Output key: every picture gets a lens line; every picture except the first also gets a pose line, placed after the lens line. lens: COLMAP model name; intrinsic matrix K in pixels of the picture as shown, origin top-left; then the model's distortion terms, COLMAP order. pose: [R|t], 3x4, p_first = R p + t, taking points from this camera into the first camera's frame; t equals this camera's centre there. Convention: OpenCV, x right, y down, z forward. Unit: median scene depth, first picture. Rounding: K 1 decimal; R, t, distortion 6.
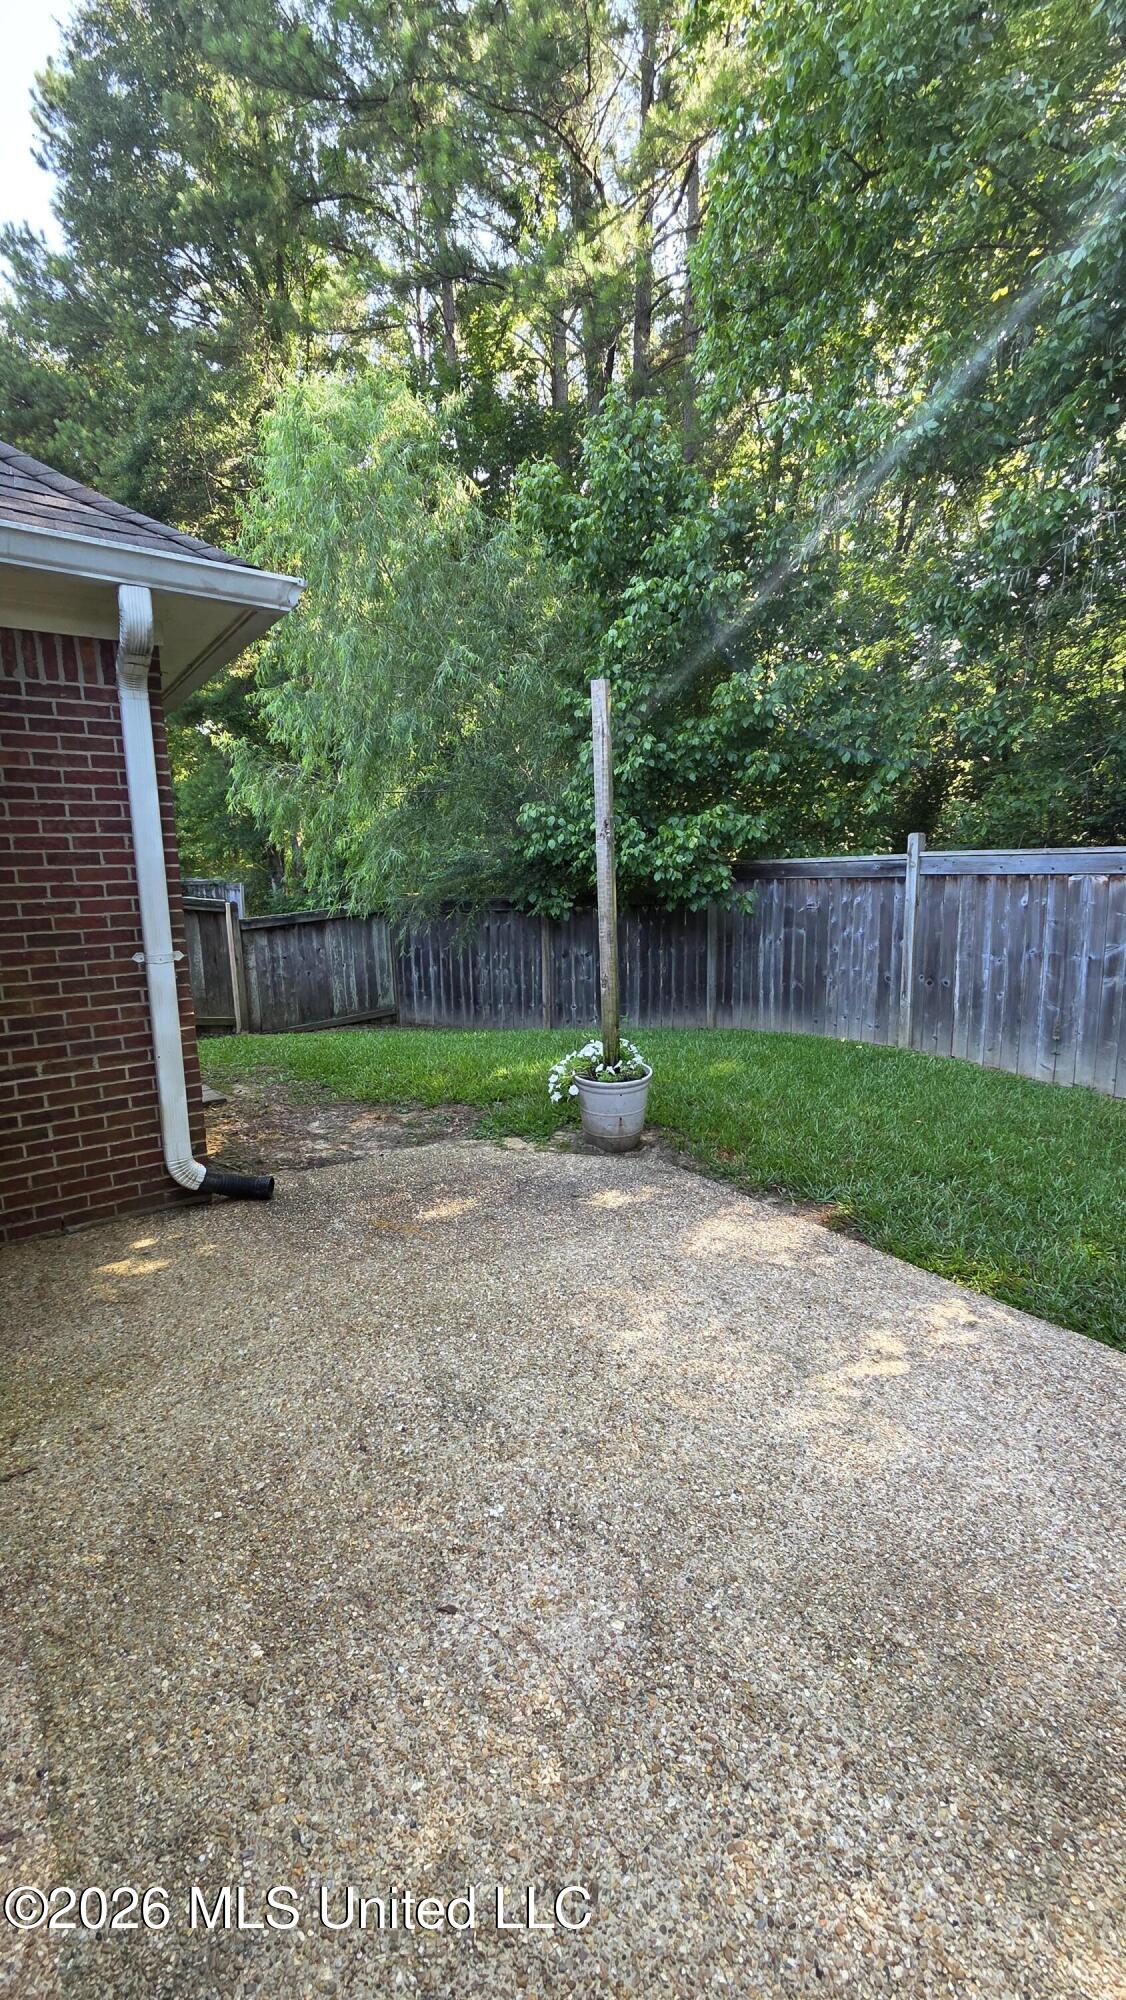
lens RADIAL K [[840.1, 0, 569.1], [0, 840.1, 1001.6], [0, 0, 1]] dist [0.001563, 0.000689]
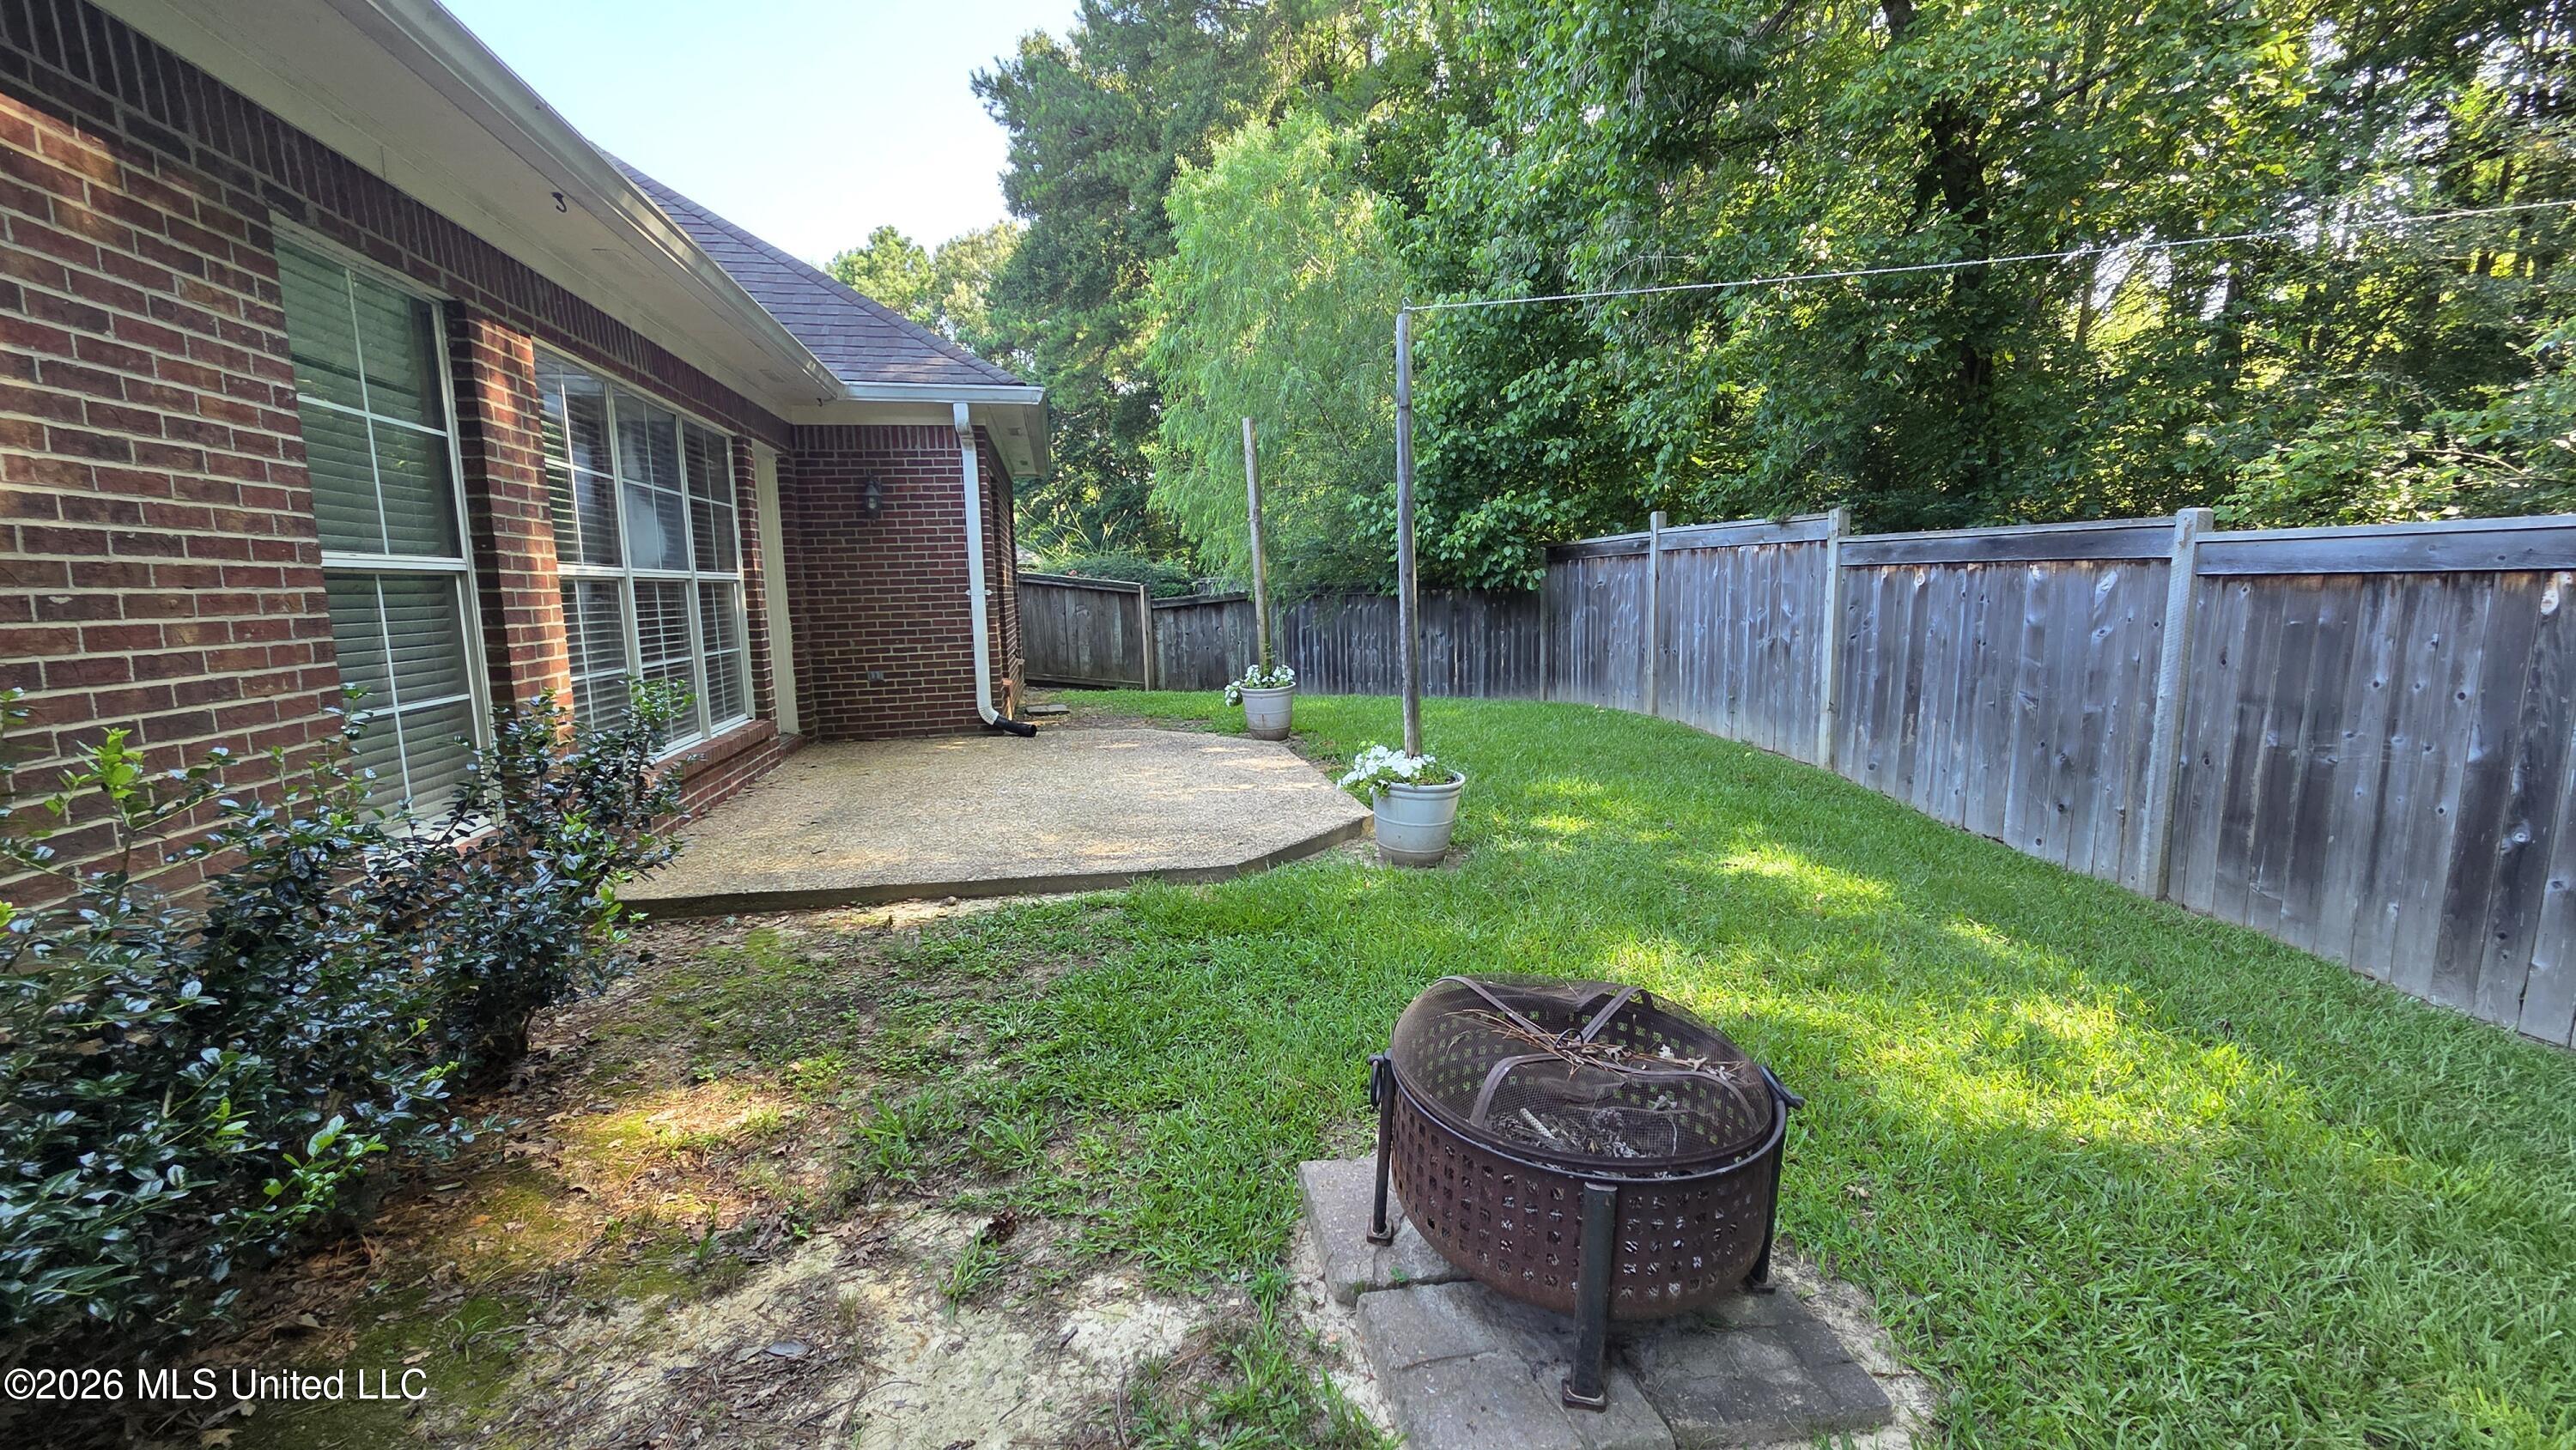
lens RADIAL K [[1081.9, 0, 1283.5], [0, 1081.9, 741.5], [0, 0, 1]] dist [0.001563, 0.000689]
pose [[0.914640, 0.054249, -0.400613, 0.493771], [-0.055689, 0.998416, 0.008057, 0.097621], [0.400416, 0.014941, 0.916212, -0.406419]]
